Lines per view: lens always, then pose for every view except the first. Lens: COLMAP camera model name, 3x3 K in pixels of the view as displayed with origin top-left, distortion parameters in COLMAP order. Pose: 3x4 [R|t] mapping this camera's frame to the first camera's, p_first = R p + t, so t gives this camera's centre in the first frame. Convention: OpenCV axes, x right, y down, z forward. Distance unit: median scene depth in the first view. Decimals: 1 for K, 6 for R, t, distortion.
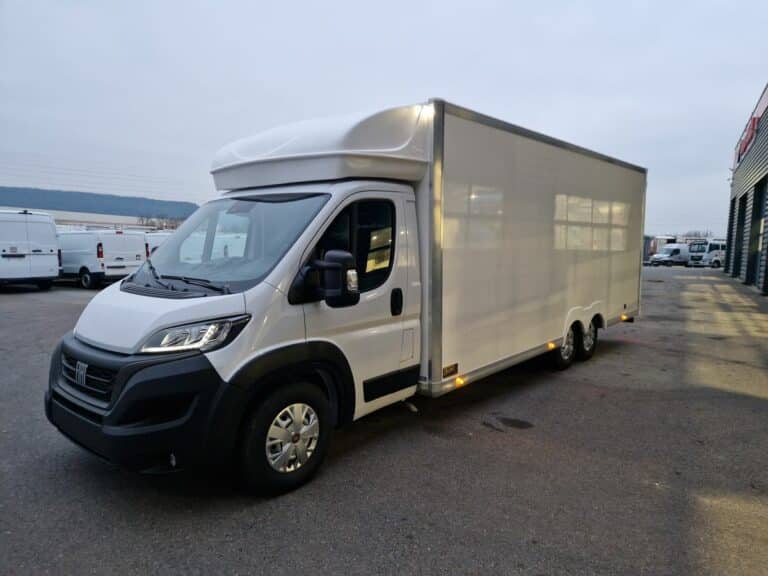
lens RADIAL K [[509.4, 0, 384.0], [0, 509.4, 288.0], [0, 0, 1]] dist [0.026799, -0.000309]
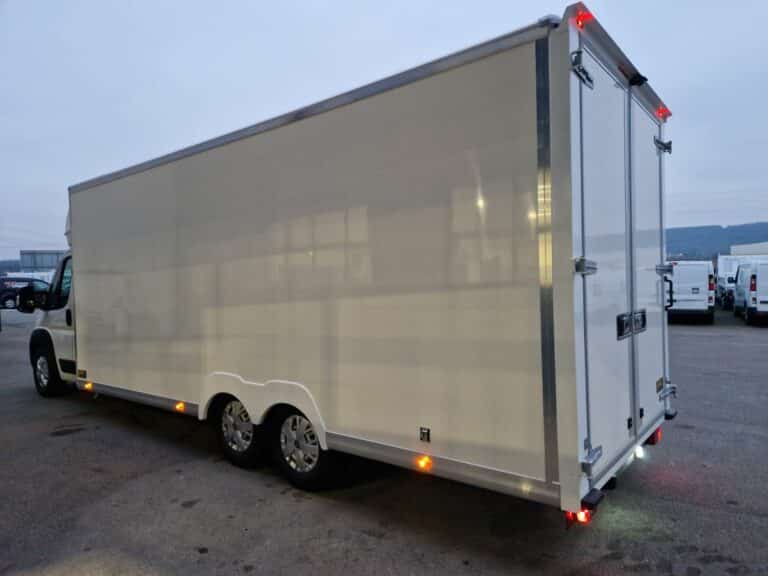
lens RADIAL K [[509.4, 0, 384.0], [0, 509.4, 288.0], [0, 0, 1]] dist [0.026799, -0.000309]
pose [[0.039292, 0.010482, -0.999173, 1.057332], [-0.070437, 0.997487, 0.007694, -0.093454], [0.996742, 0.070076, 0.039932, 1.182780]]
